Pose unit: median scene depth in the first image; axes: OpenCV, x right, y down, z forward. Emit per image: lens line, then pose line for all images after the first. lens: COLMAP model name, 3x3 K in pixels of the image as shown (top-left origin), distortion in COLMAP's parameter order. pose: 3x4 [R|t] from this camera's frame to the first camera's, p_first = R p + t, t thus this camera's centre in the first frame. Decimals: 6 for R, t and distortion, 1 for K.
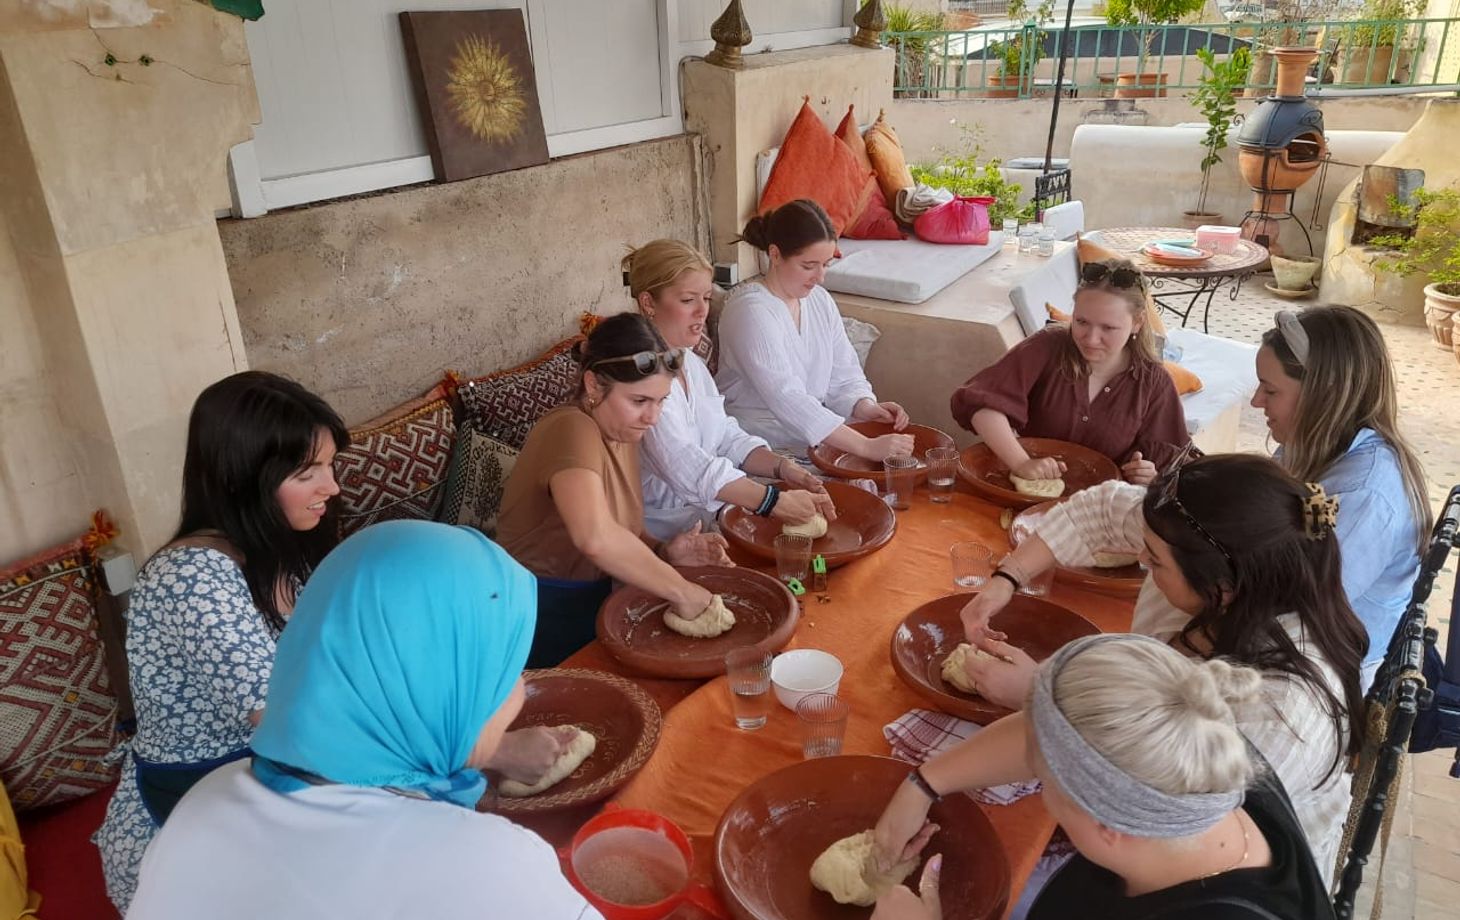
lens RADIAL K [[1078.8, 0, 749.1], [0, 1078.8, 456.7], [0, 0, 1]] dist [0.058490, -0.058093]
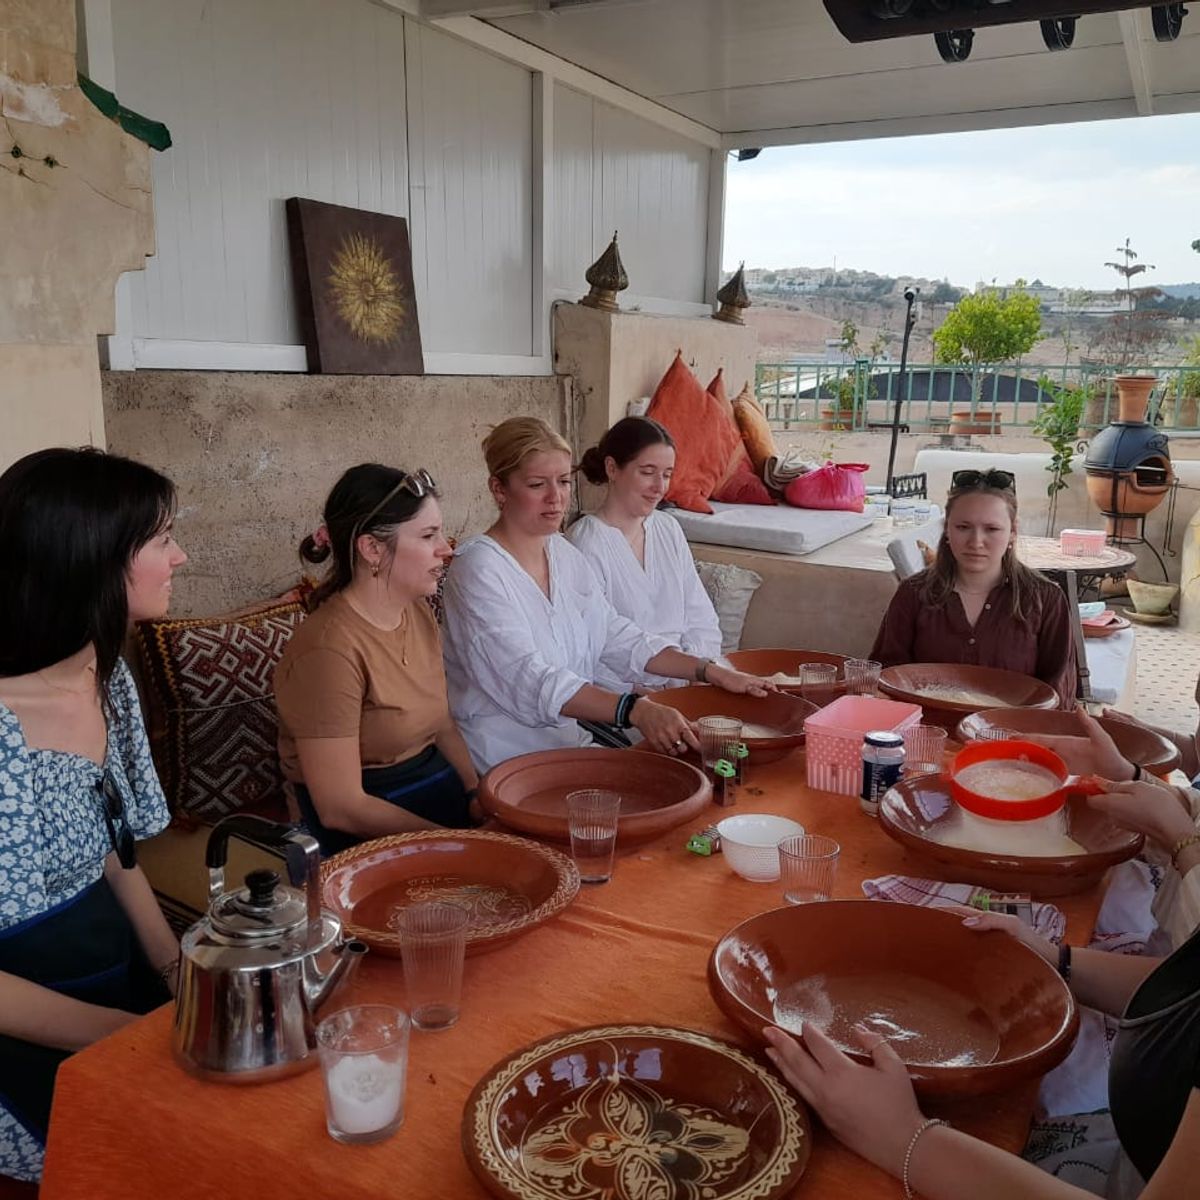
lens RADIAL K [[1178.5, 0, 617.4], [0, 1178.5, 599.9], [0, 0, 1]] dist [0.067027, -0.089336]
pose [[0.997655, 0.025351, 0.063579, -0.076896], [-0.011232, 0.976925, -0.213286, 0.134974], [-0.067519, 0.212072, 0.974919, 0.032034]]
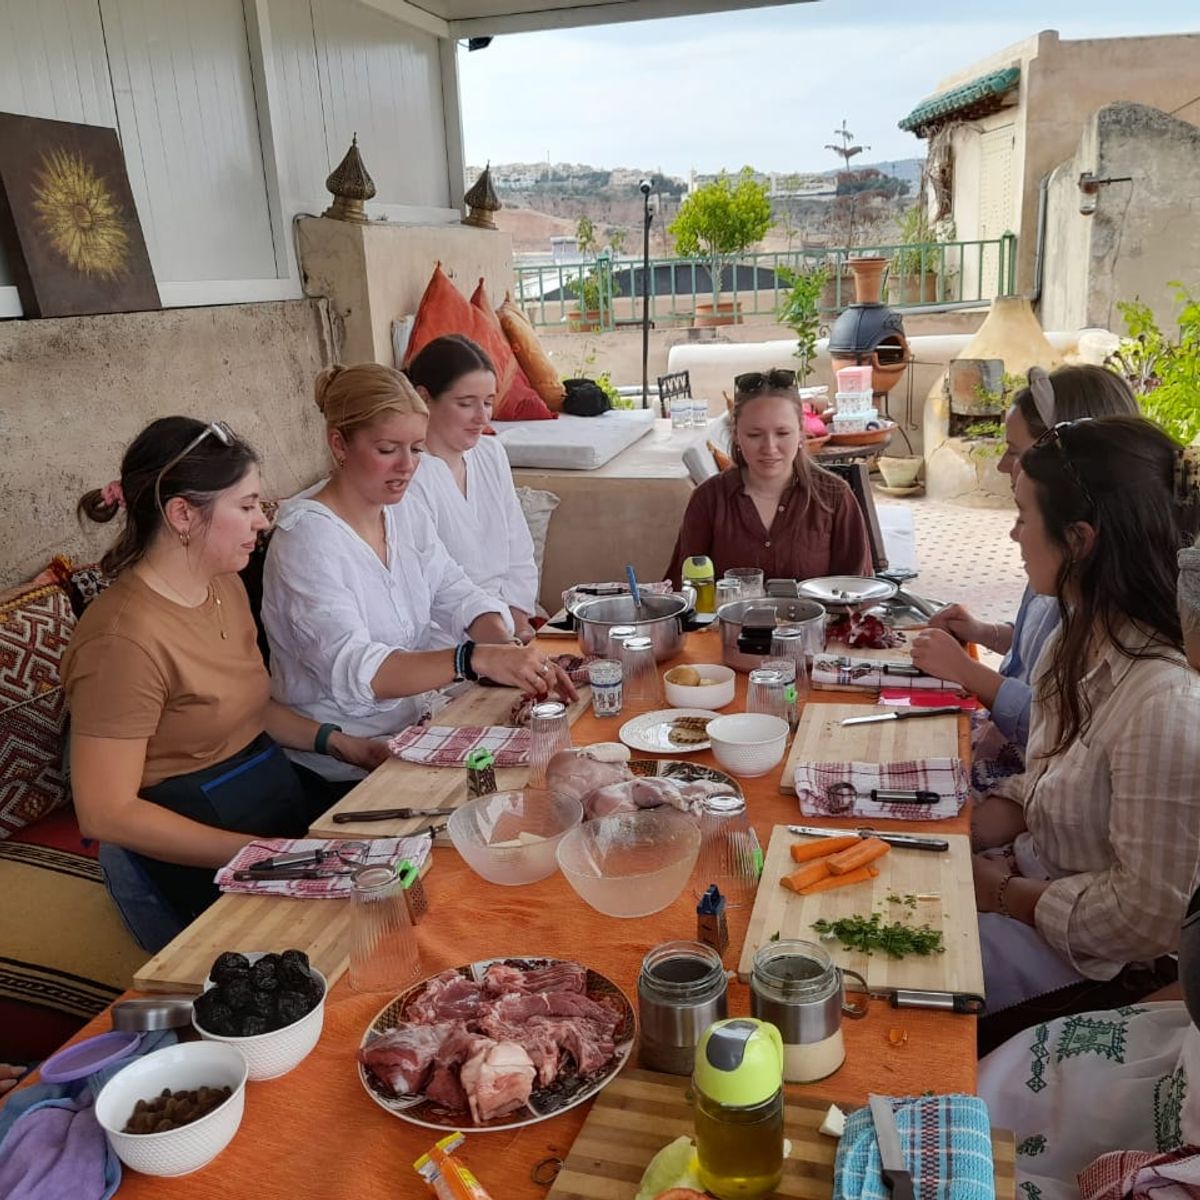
lens RADIAL K [[1178.5, 0, 617.4], [0, 1178.5, 599.9], [0, 0, 1]] dist [0.067027, -0.089336]
pose [[0.959979, -0.100316, 0.261490, -0.109383], [0.136600, 0.982776, -0.124463, 0.107427], [-0.244500, 0.155202, 0.957148, 0.078912]]
